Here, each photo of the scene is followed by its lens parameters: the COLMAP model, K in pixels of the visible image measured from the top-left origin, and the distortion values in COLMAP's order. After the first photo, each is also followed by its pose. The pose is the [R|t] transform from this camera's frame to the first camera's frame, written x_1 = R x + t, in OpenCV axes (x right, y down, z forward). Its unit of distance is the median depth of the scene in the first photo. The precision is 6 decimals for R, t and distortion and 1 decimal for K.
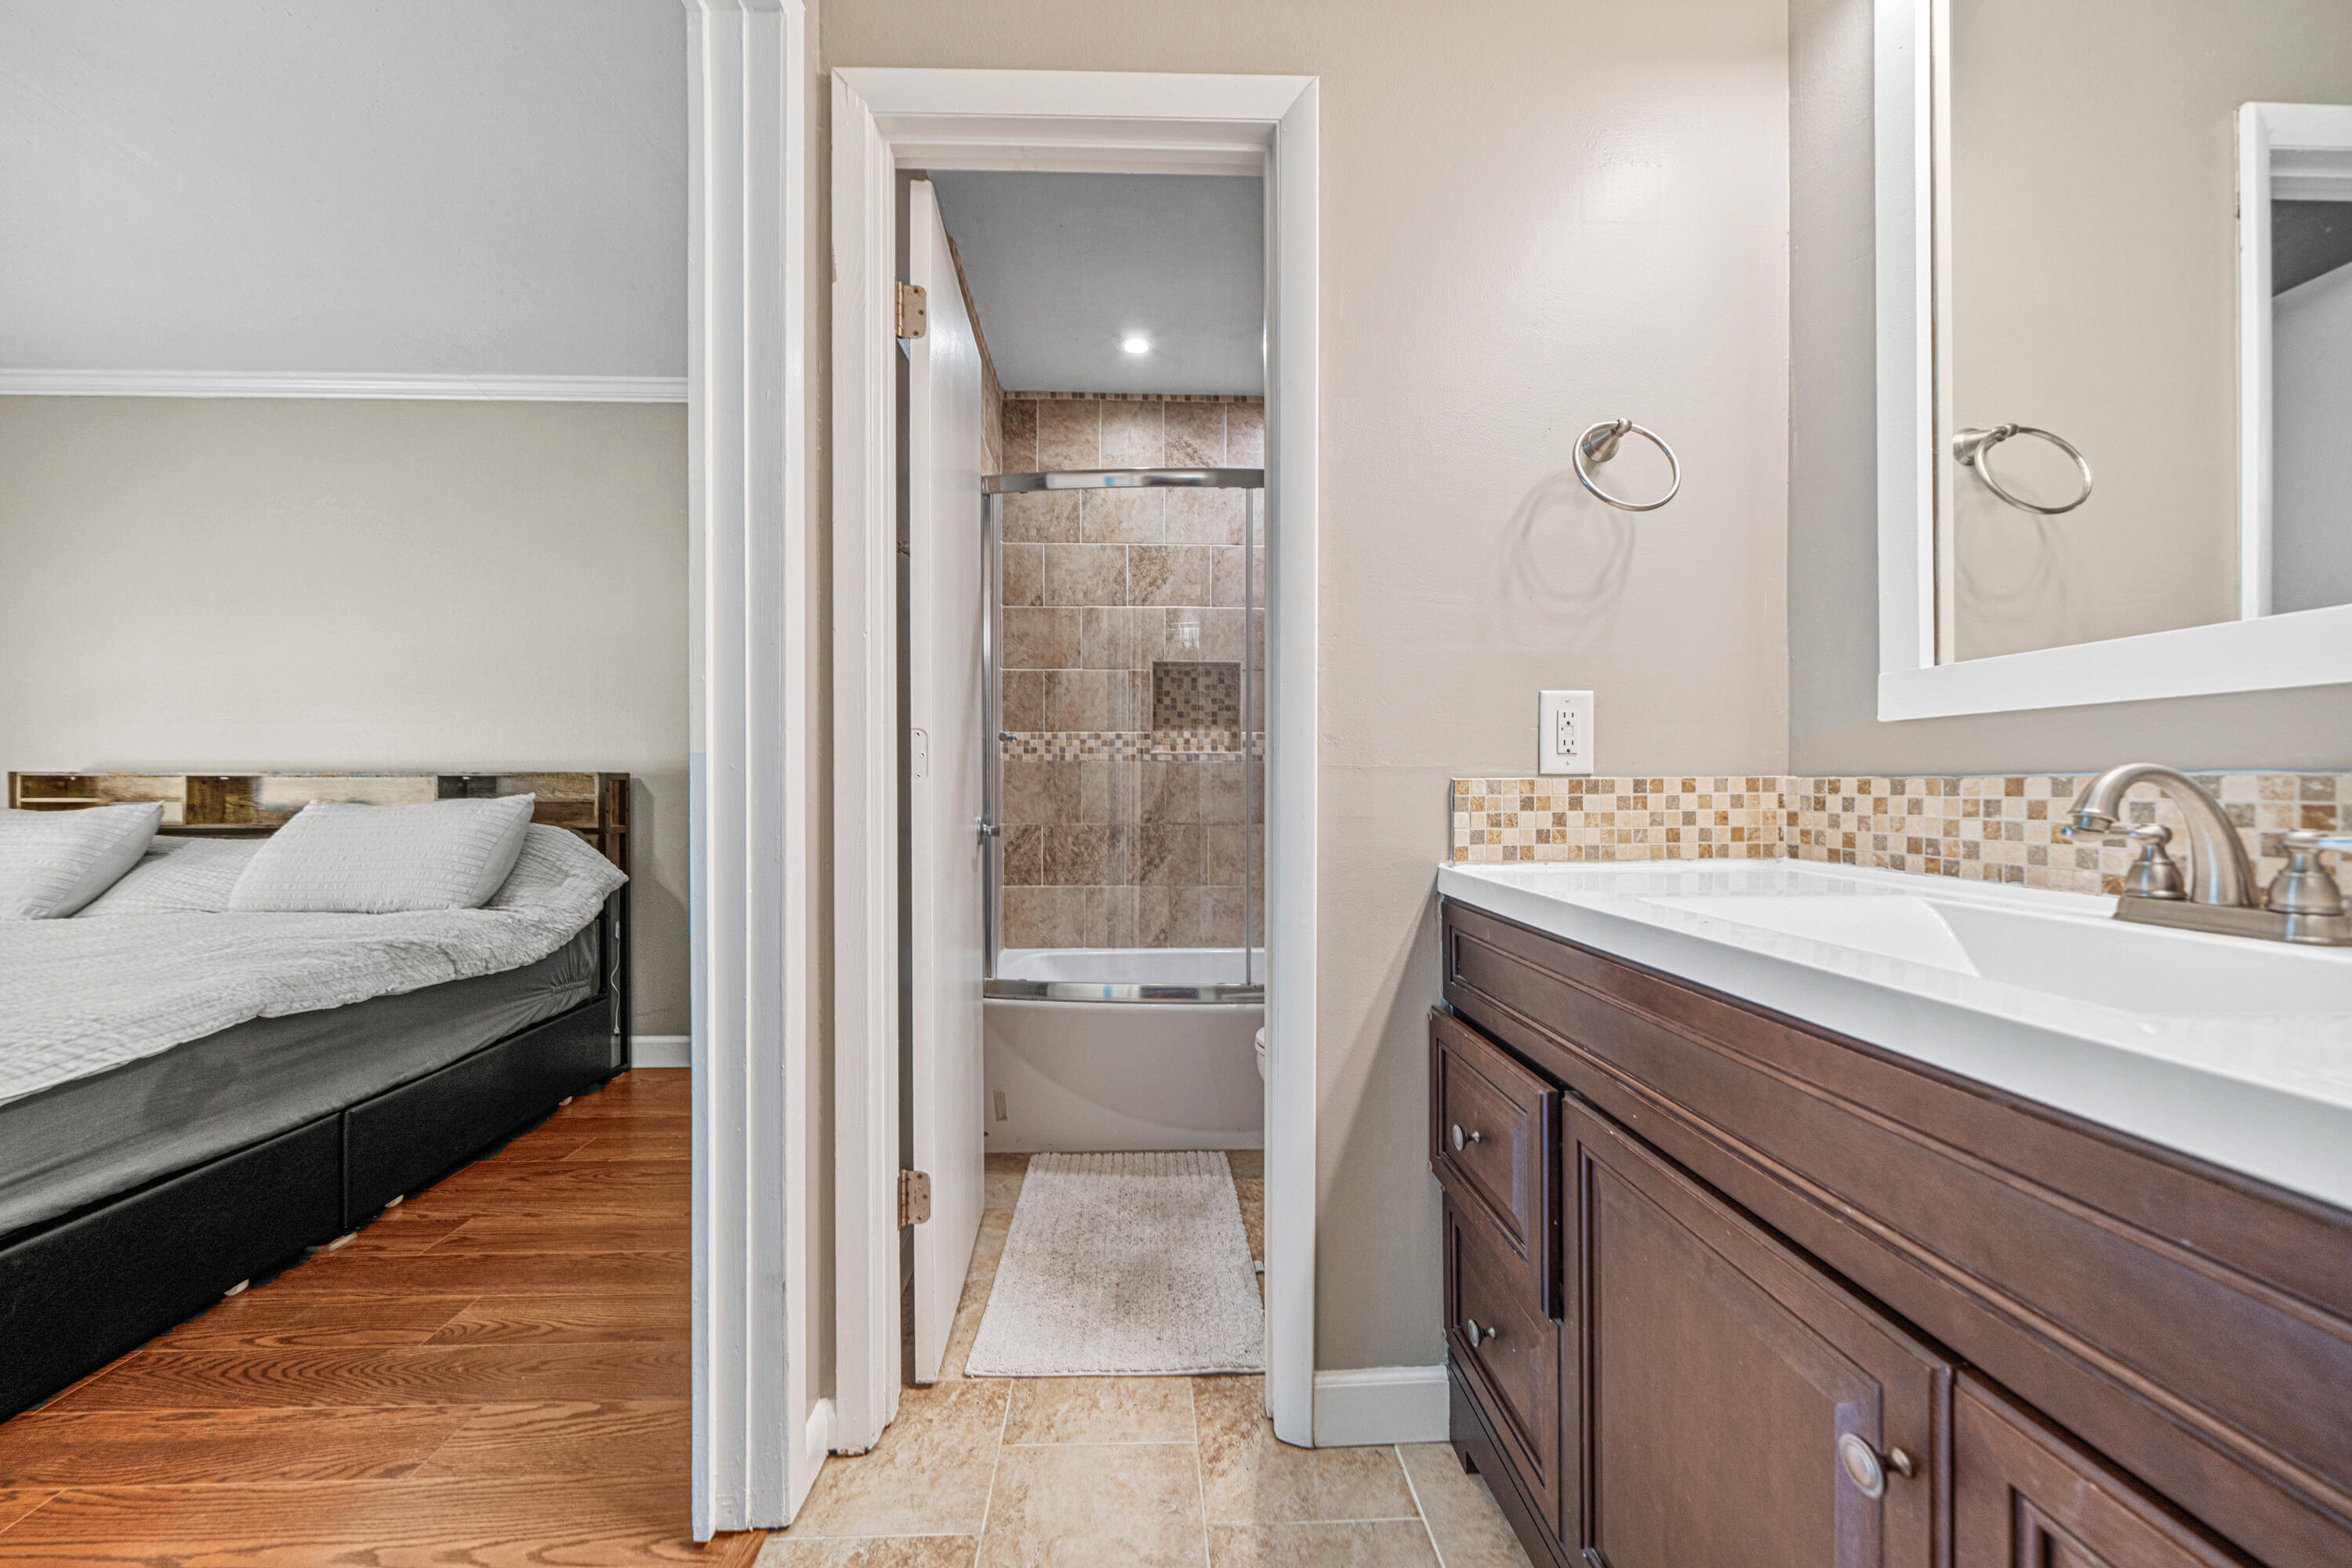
lens RADIAL K [[844.8, 0, 1176.0], [0, 844.8, 784.0], [0, 0, 1]] dist [-0.000402, -0.000011]
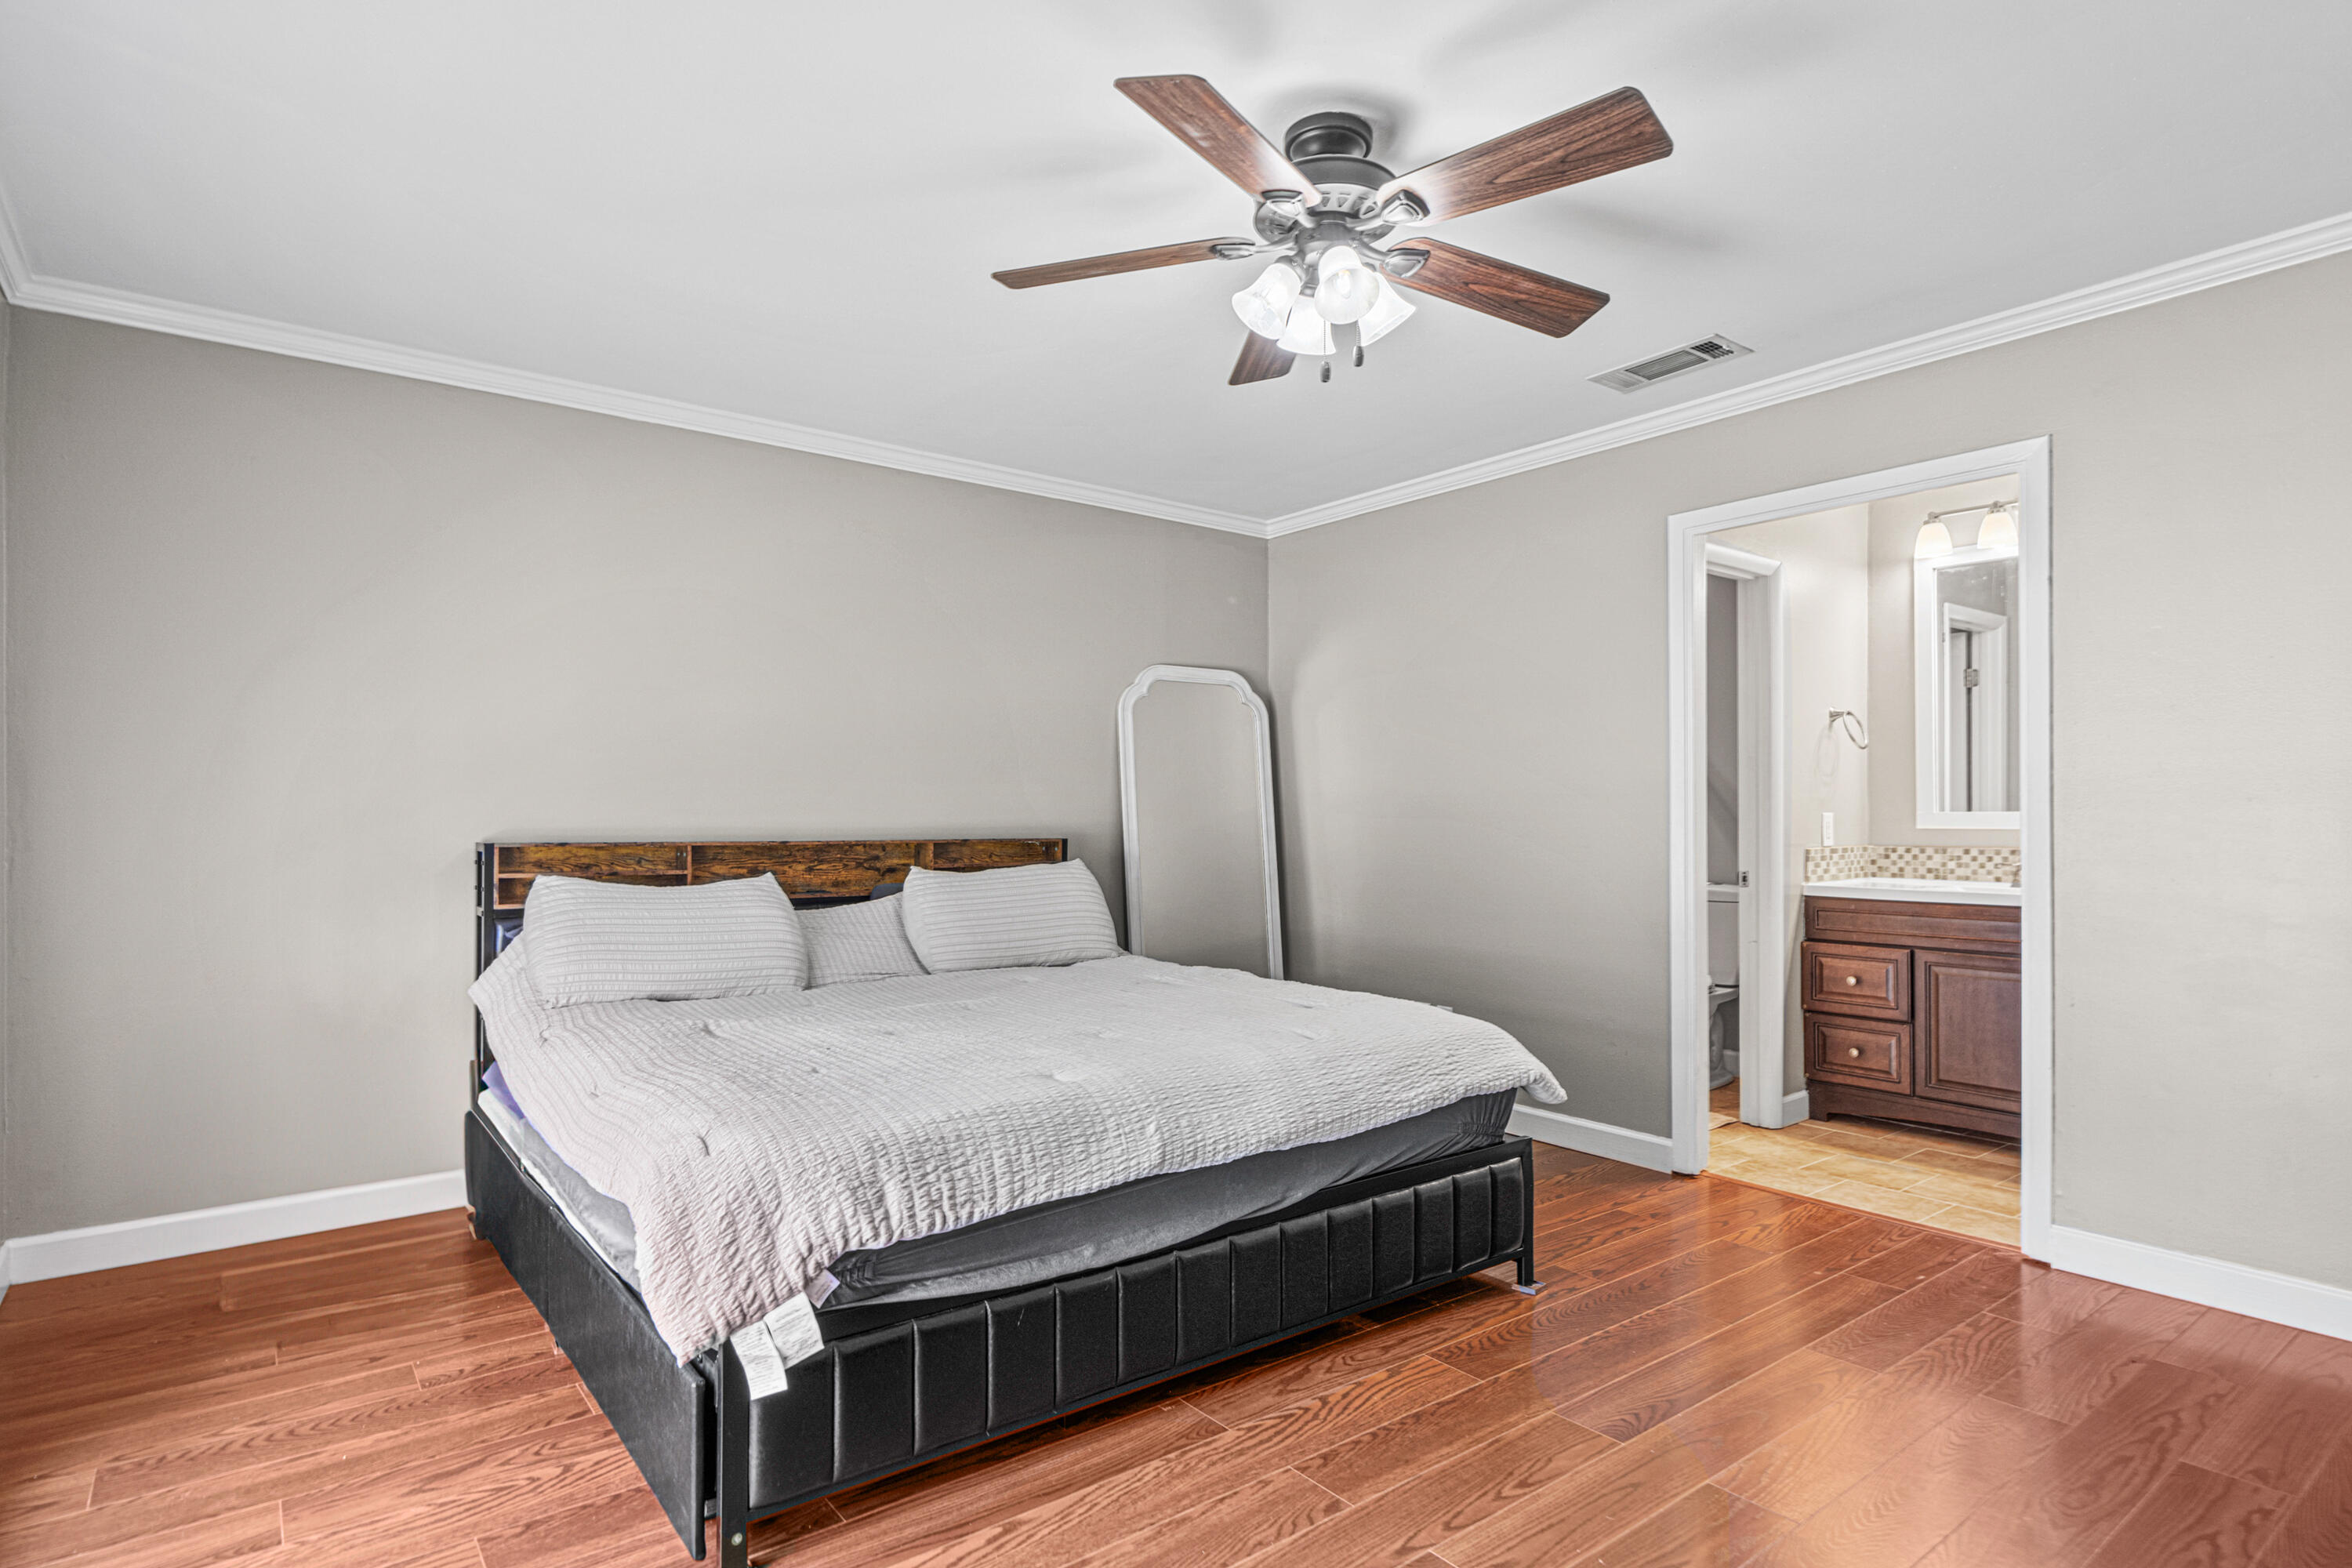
lens RADIAL K [[1219.3, 0, 1176.4], [0, 1219.3, 795.2], [0, 0, 1]] dist [-0.000012, 0.000105]
pose [[0.813588, 0.013320, 0.581289, -3.324401], [-0.004126, 0.999845, -0.017137, -0.095759], [-0.581427, 0.011544, 0.813517, -0.851088]]
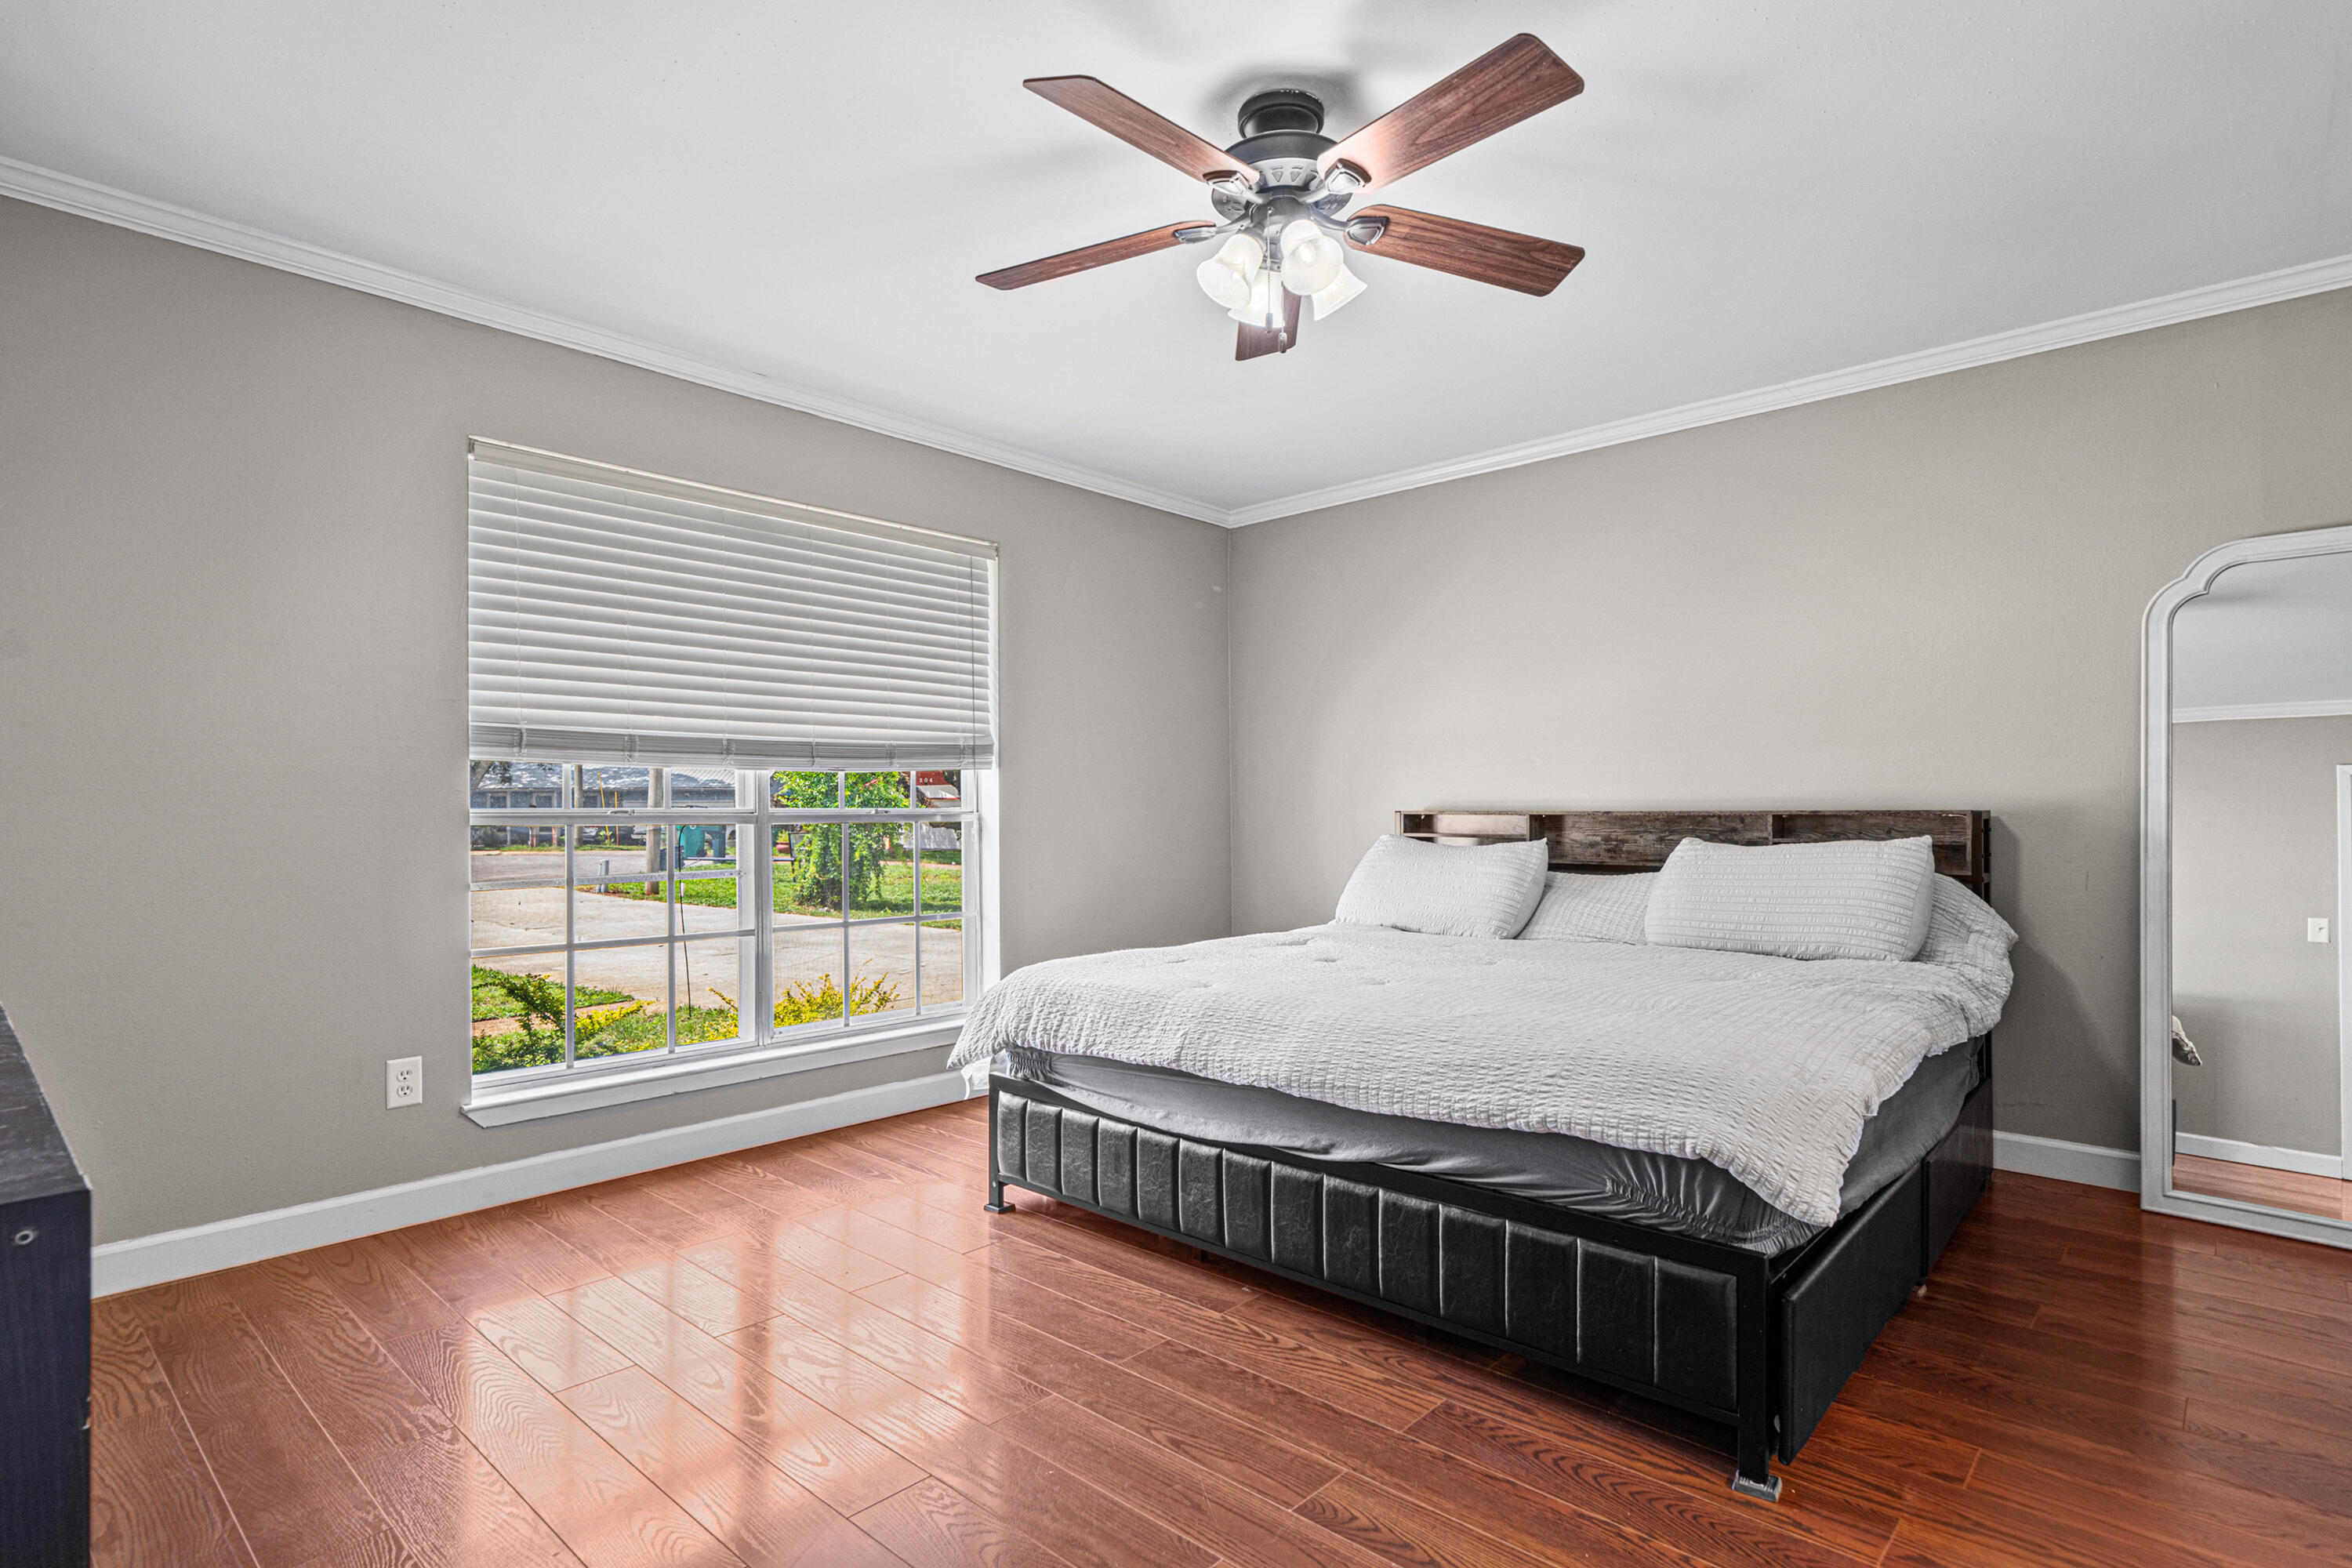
lens RADIAL K [[1185.2, 0, 1176.0], [0, 1185.2, 784.0], [0, 0, 1]] dist [0.000855, 0.000018]
pose [[0.709273, -0.017535, -0.704716, -0.908555], [0.006455, 0.999810, -0.018381, -0.052056], [0.704904, 0.008488, 0.709251, -0.906369]]
